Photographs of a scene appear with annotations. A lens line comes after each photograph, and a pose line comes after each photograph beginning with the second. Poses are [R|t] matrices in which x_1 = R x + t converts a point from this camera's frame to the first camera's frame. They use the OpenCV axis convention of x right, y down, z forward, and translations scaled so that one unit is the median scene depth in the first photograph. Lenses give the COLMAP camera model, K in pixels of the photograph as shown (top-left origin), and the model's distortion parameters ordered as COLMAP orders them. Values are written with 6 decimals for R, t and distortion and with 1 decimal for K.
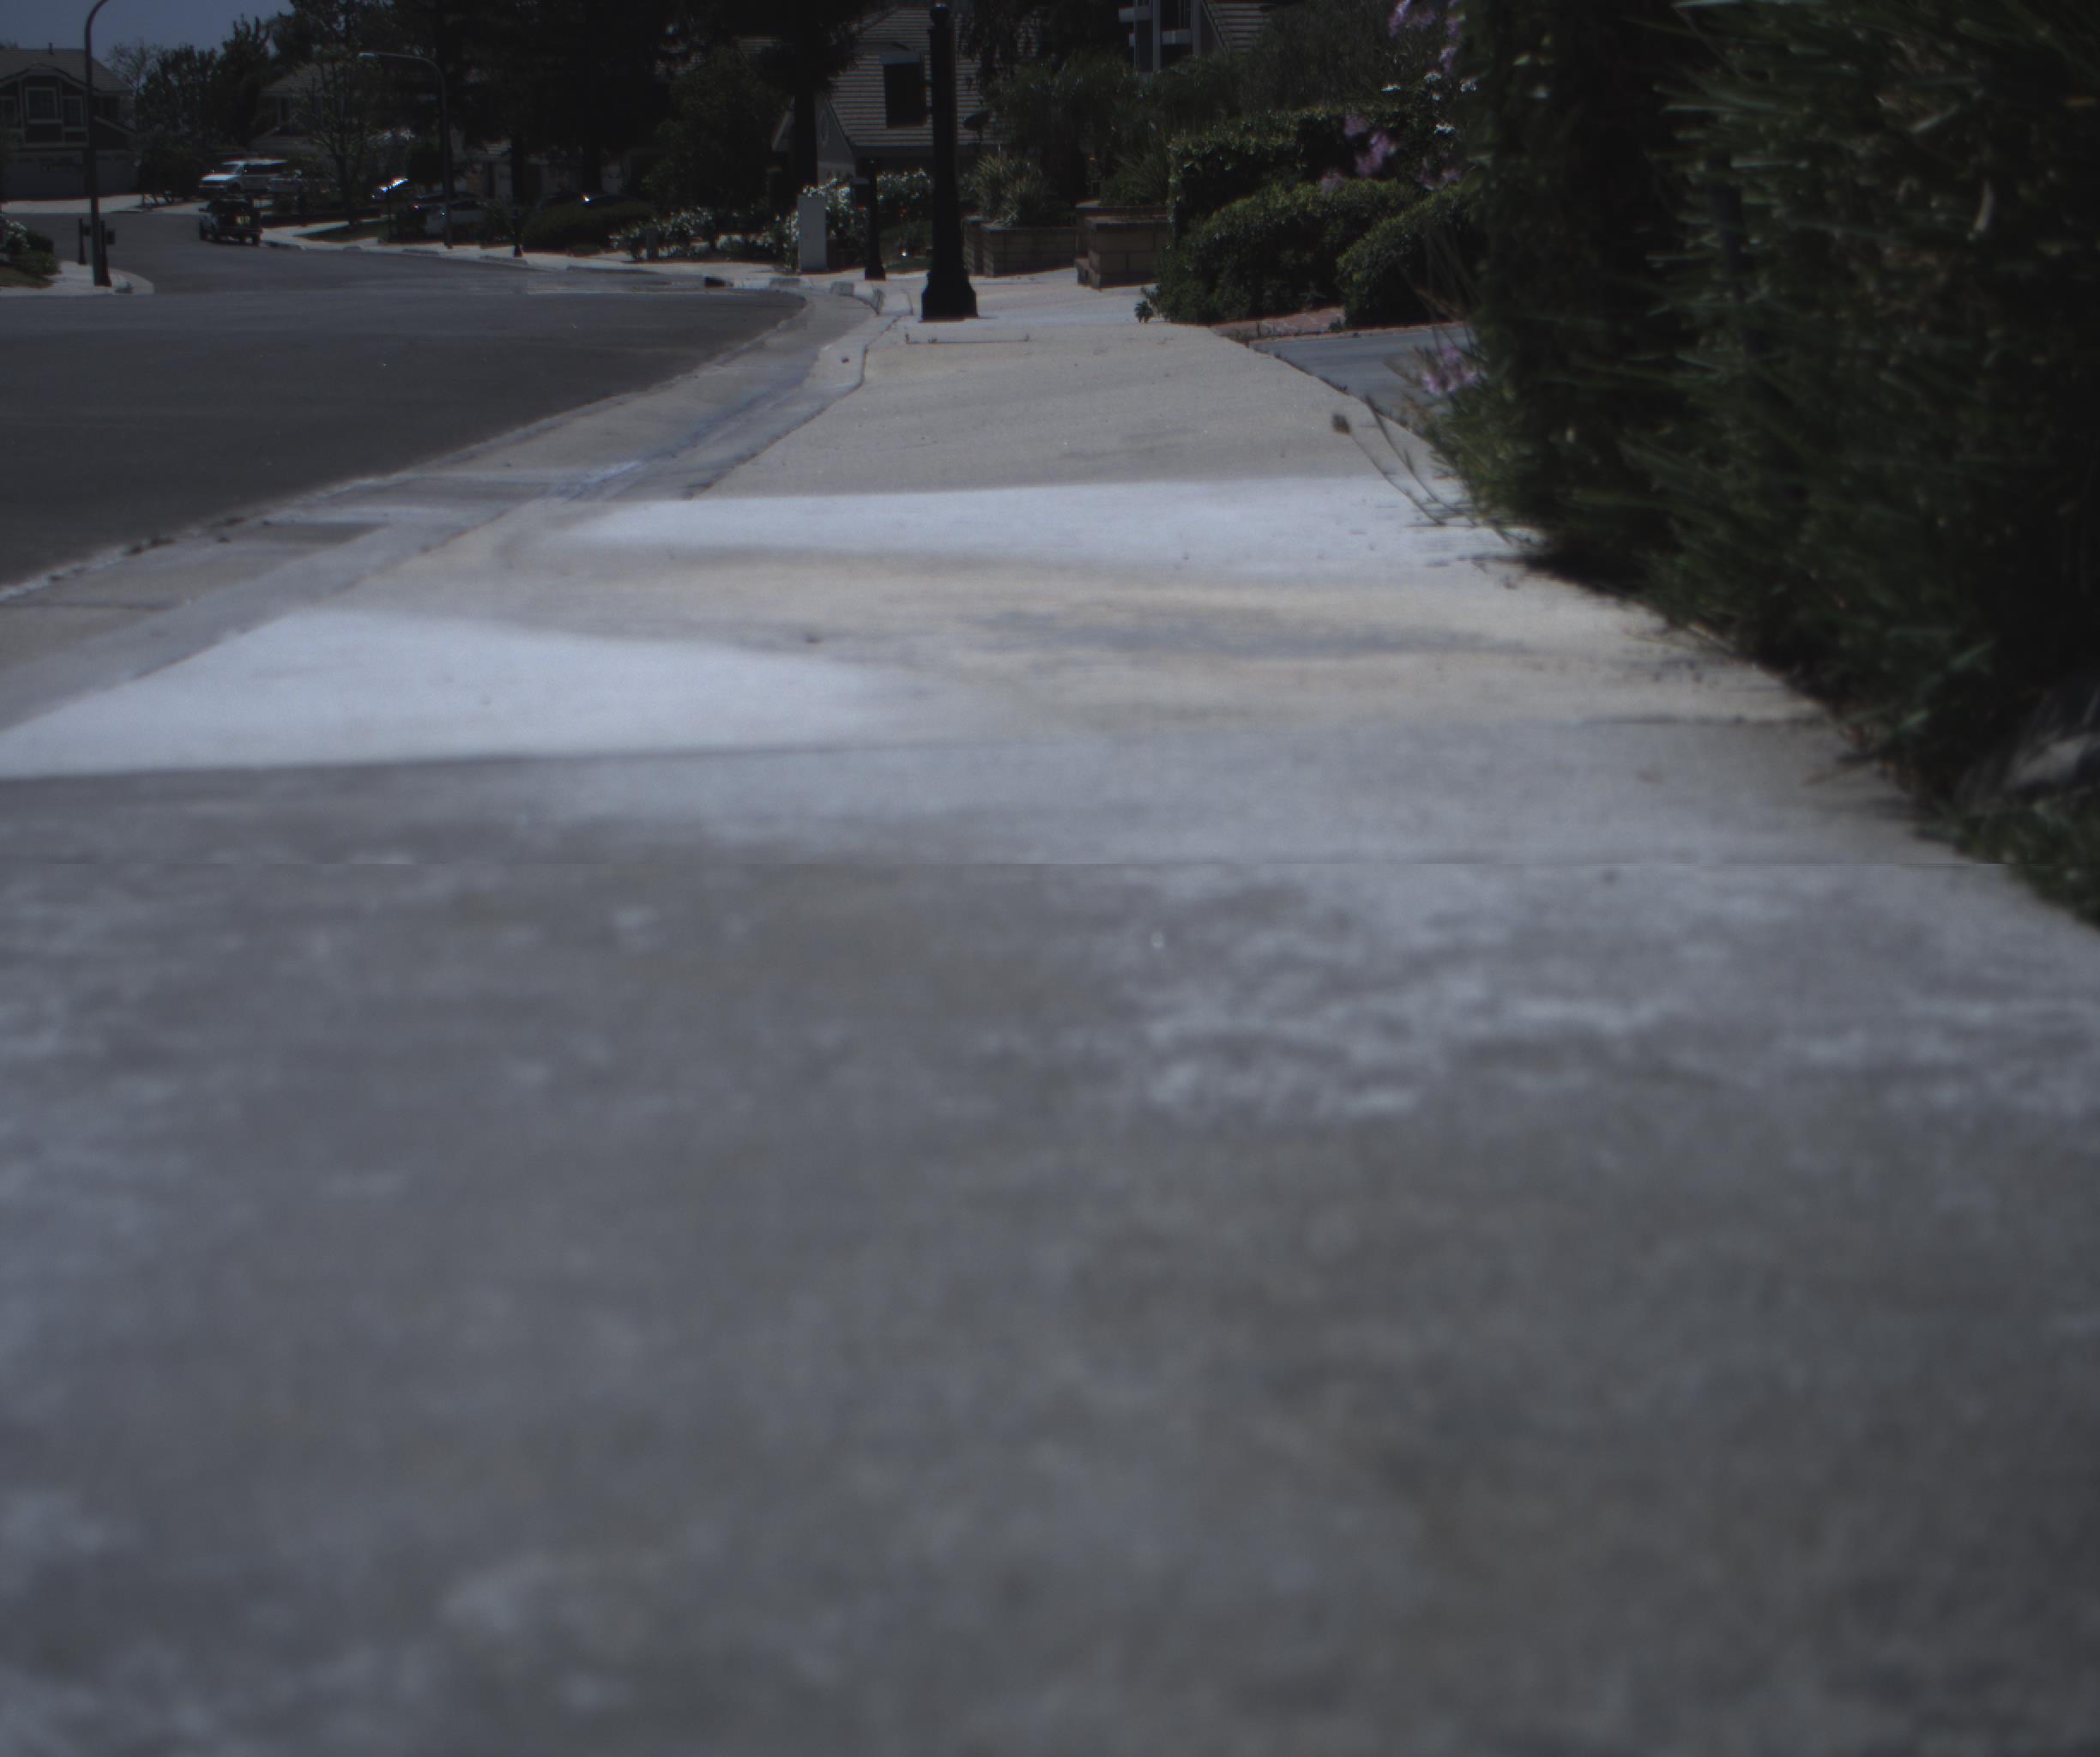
lens RADIAL K [[4011.3, 0, 1050.0], [0, 4011.3, 878.5], [0, 0, 1]] dist [-0.184494, 0.951641]
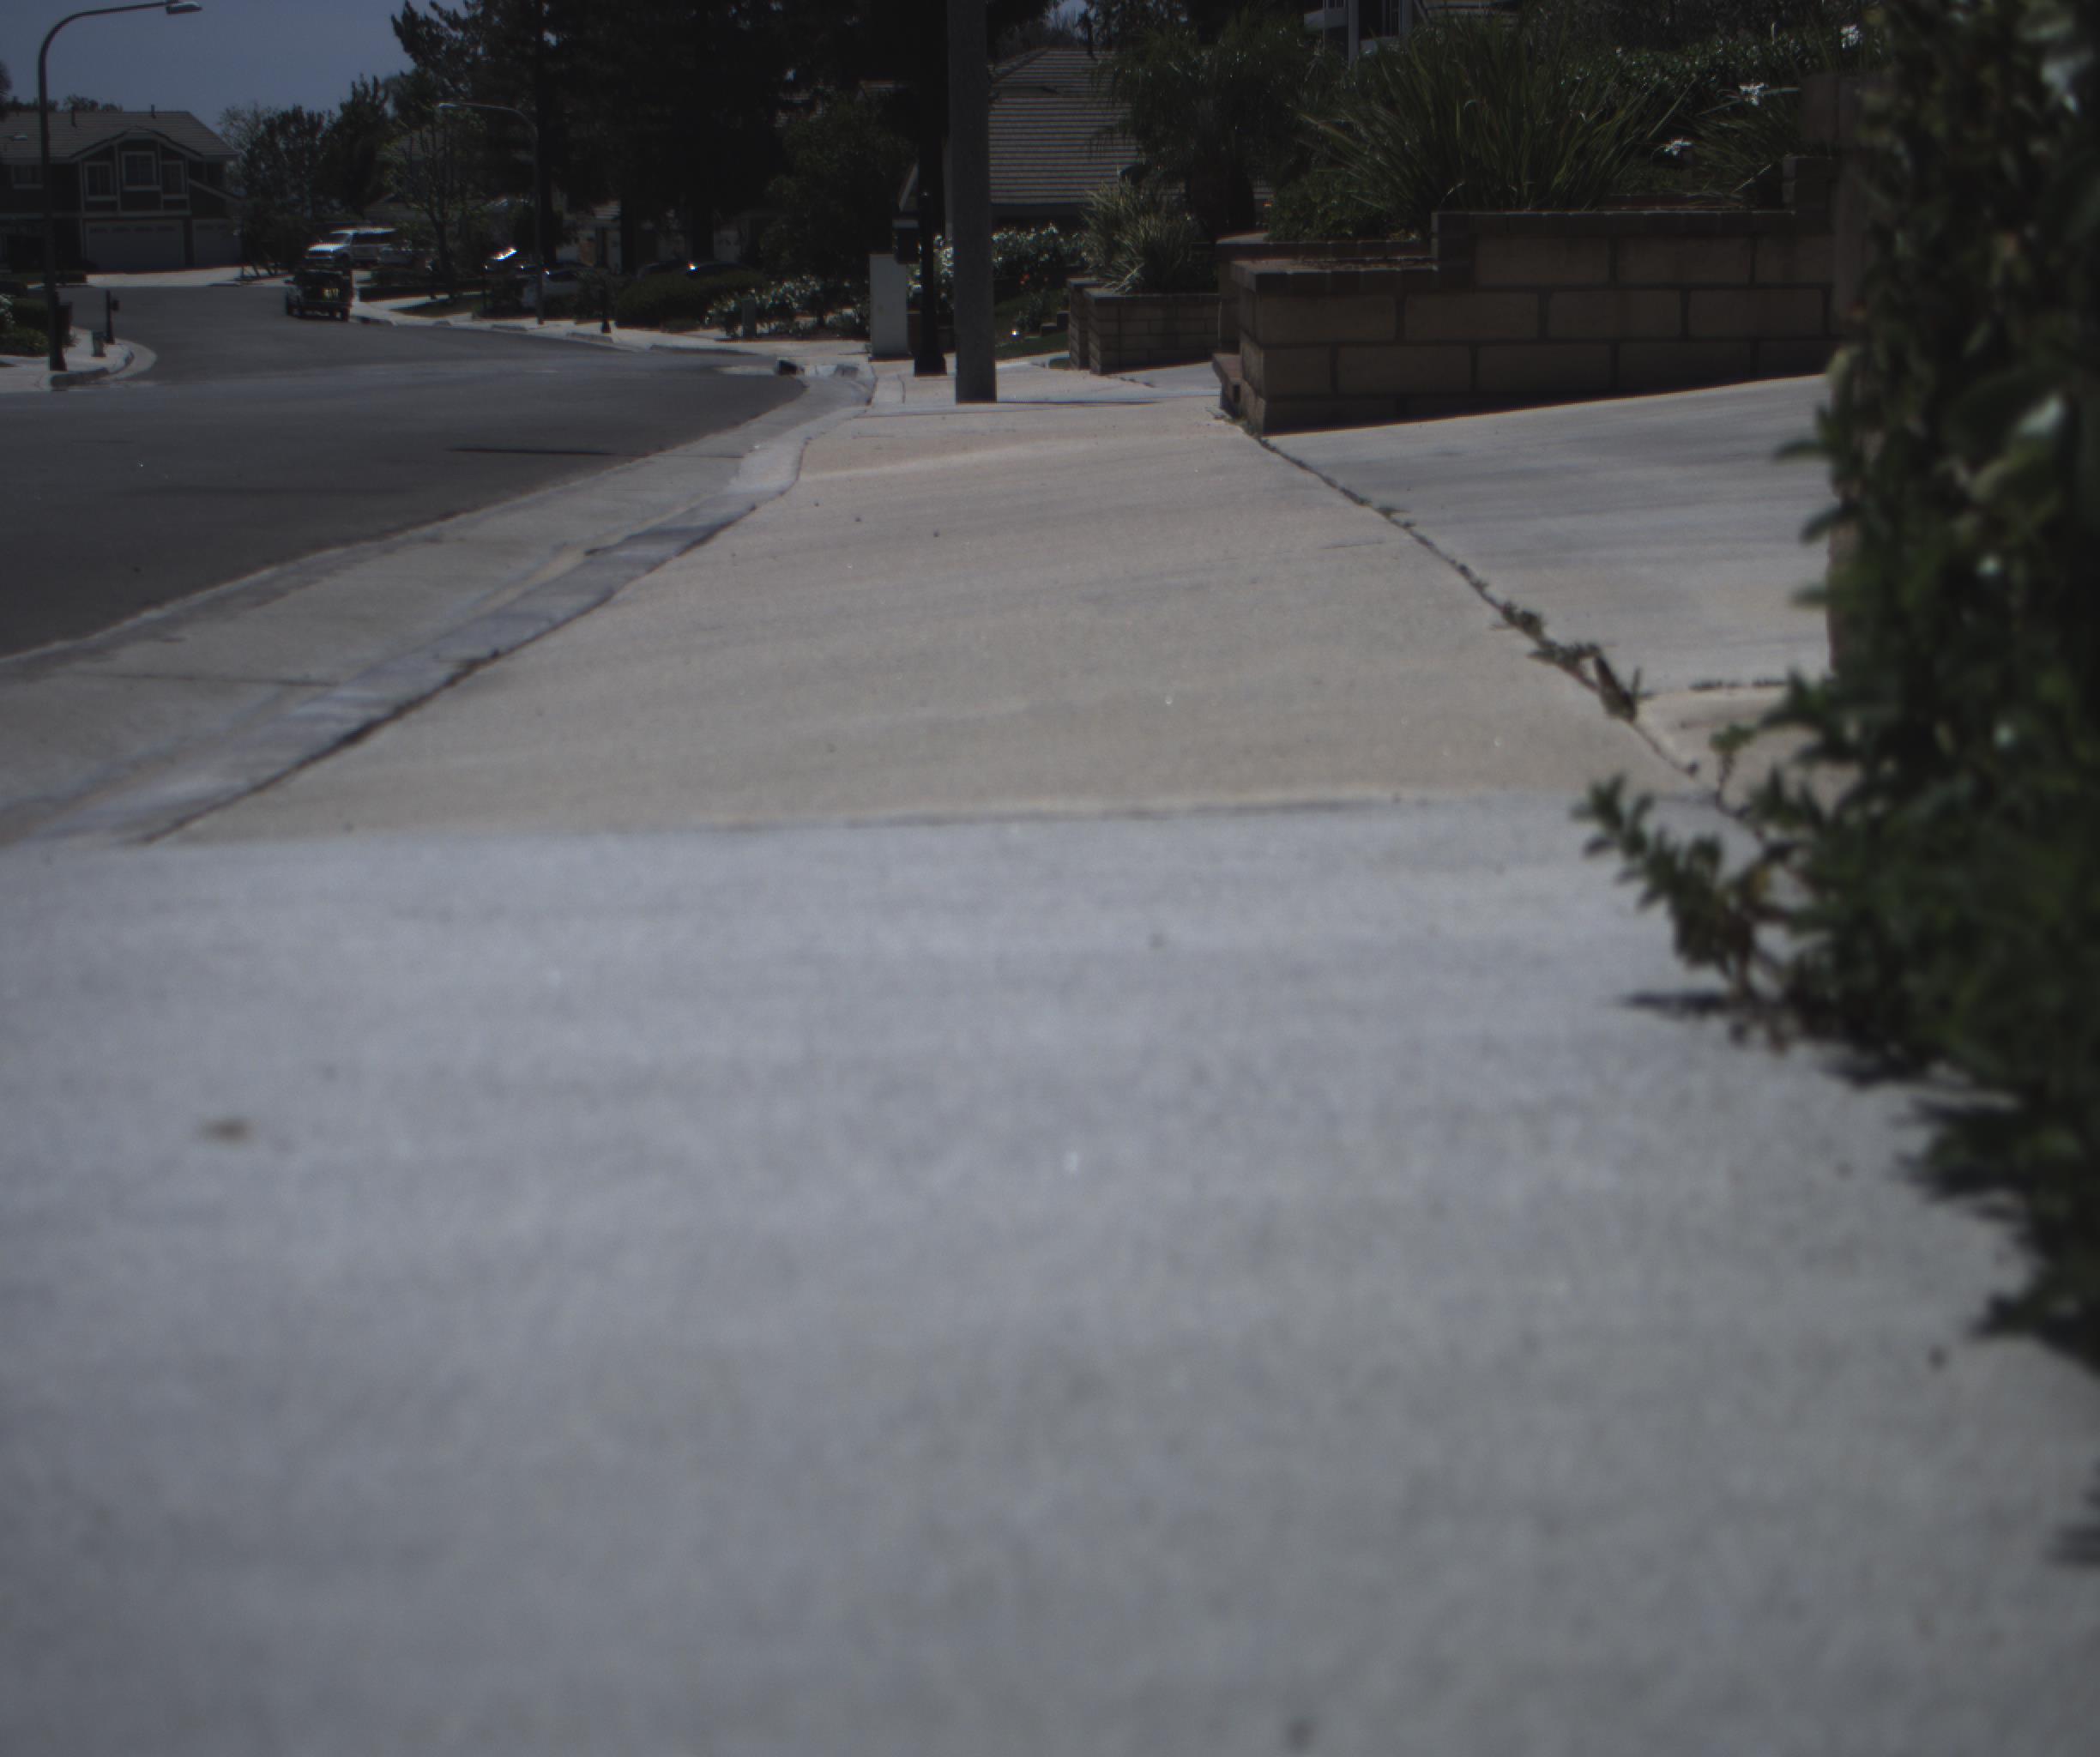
lens RADIAL K [[4011.3, 0, 1050.0], [0, 4011.3, 878.5], [0, 0, 1]] dist [-0.184494, 0.951641]
pose [[0.998985, 0.004504, -0.044815, 0.002420], [-0.005320, 0.999822, -0.018113, -0.025443], [0.044725, 0.018333, 0.998831, 0.159107]]
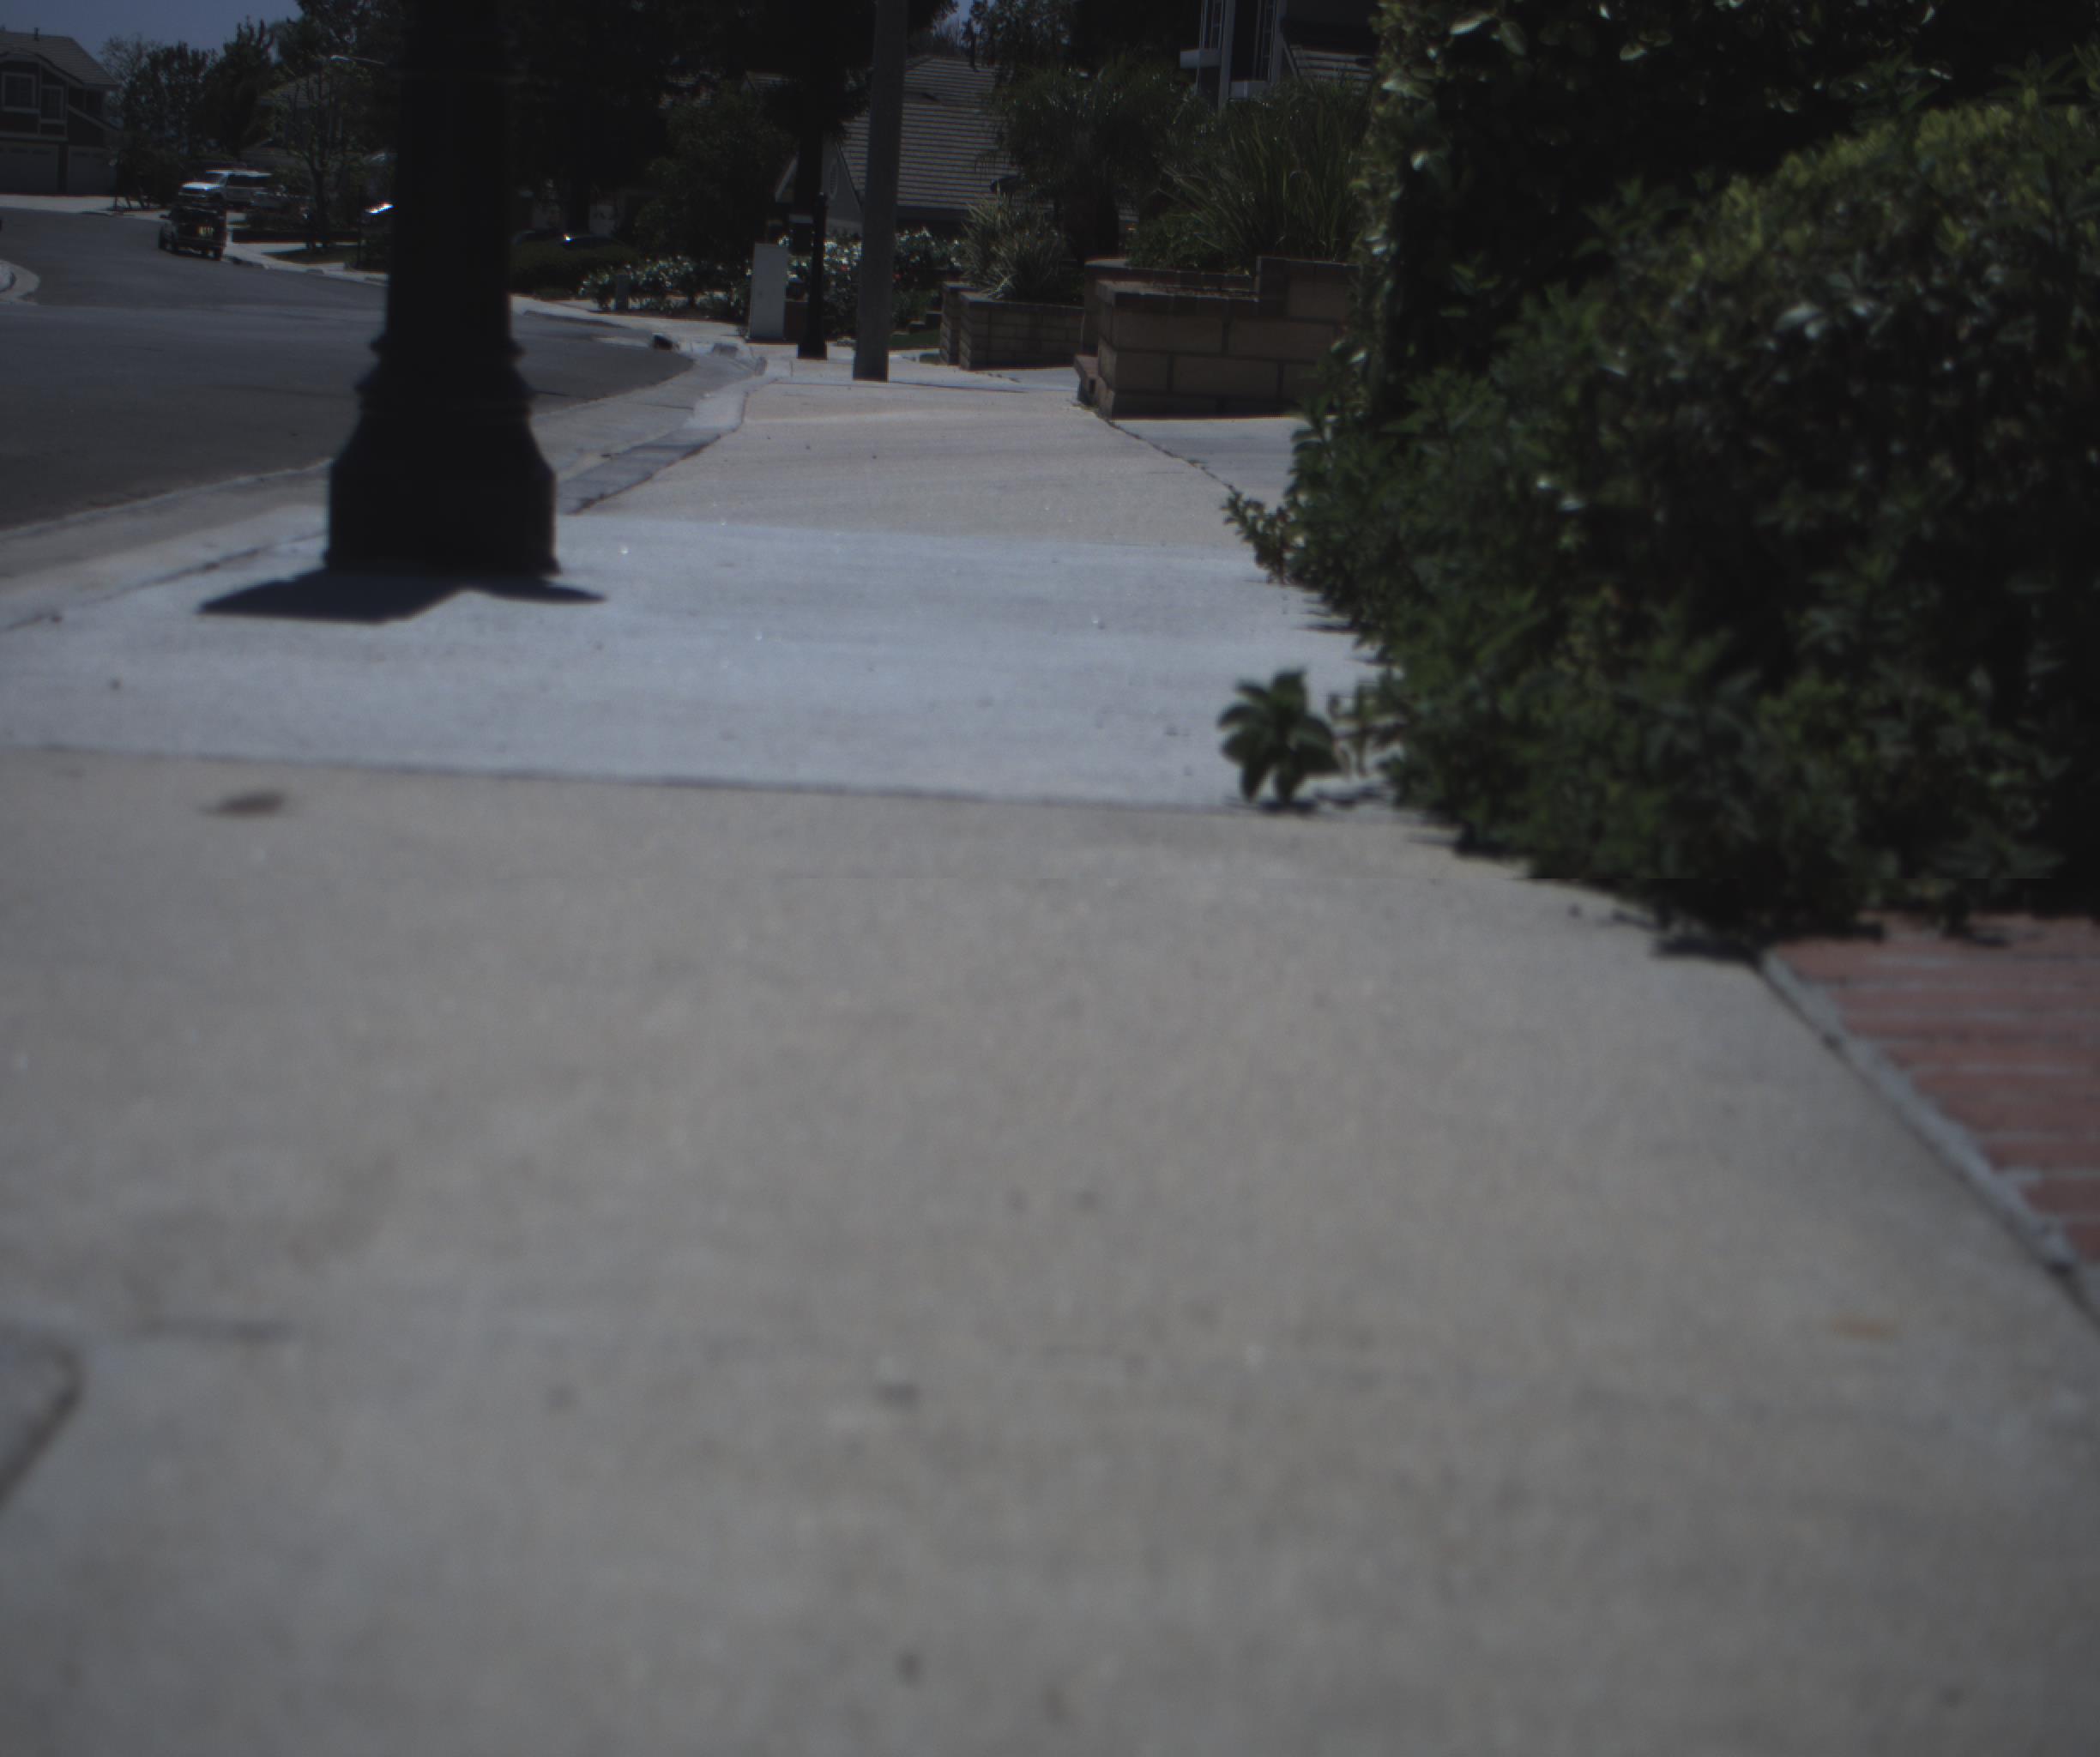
lens RADIAL K [[4011.3, 0, 1050.0], [0, 4011.3, 878.5], [0, 0, 1]] dist [-0.184494, 0.951641]
pose [[0.996317, 0.085716, 0.002434, 0.002215], [-0.085642, 0.996085, -0.021900, -0.020540], [-0.004302, 0.021610, 0.999757, 0.130294]]
